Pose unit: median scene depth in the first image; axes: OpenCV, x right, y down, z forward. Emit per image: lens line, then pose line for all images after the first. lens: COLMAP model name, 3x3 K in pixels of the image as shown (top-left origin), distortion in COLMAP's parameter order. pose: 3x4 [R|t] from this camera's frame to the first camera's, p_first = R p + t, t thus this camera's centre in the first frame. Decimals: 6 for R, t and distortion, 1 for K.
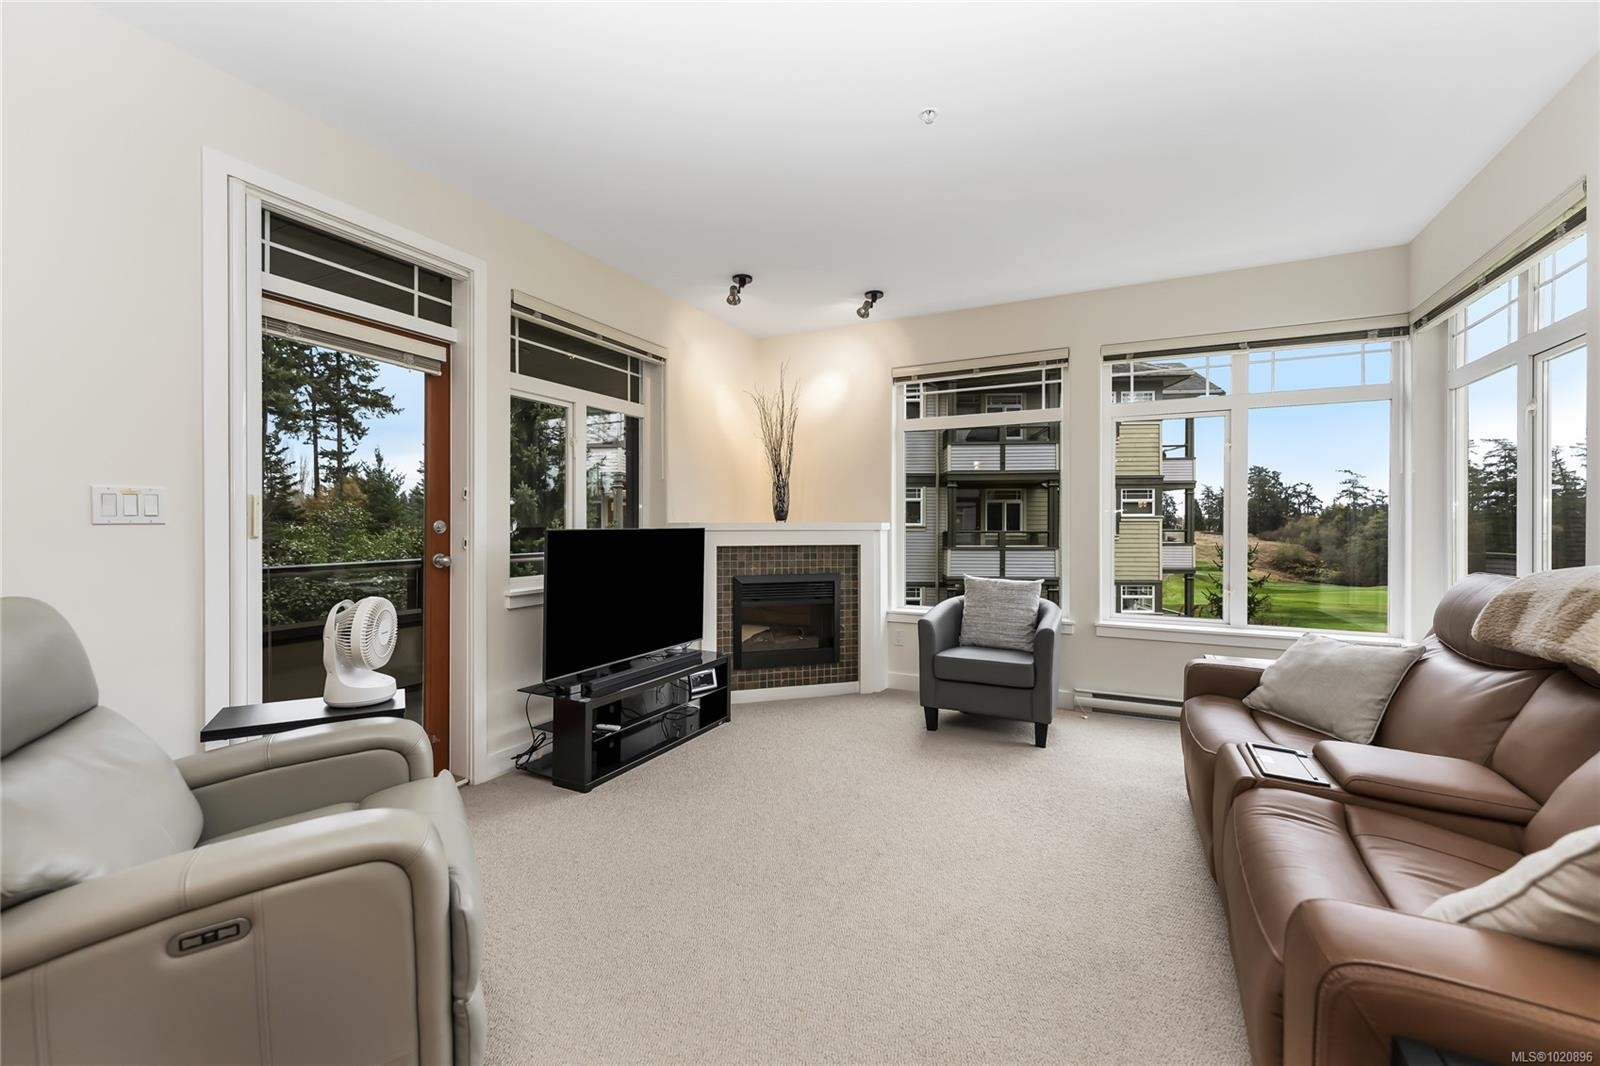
lens RADIAL K [[640.3, 0, 793.5], [0, 640.3, 528.9], [0, 0, 1]] dist [-0.001187, -0.000075]
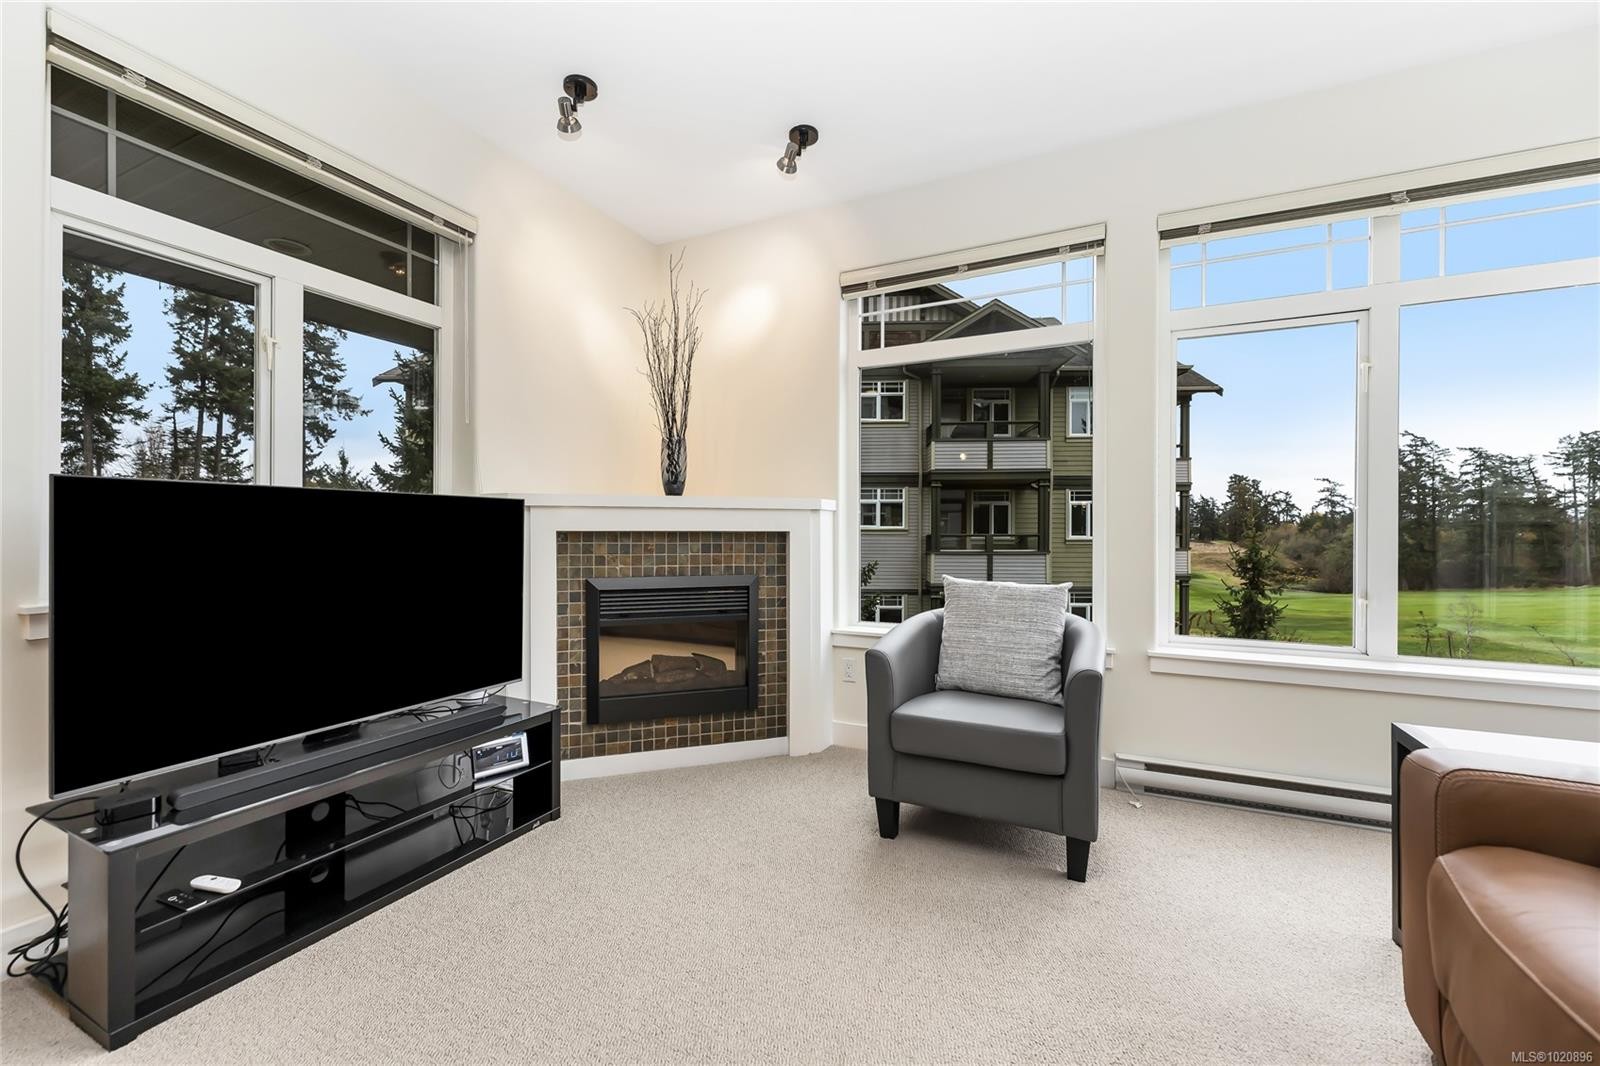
lens RADIAL K [[641.2, 0, 800.0], [0, 641.2, 533.0], [0, 0, 1]] dist [0.000513, 0.000021]
pose [[0.999522, 0.001446, 0.030876, 0.093686], [-0.001275, 0.999984, -0.005561, 0.029632], [-0.030884, 0.005519, 0.999508, 0.331131]]
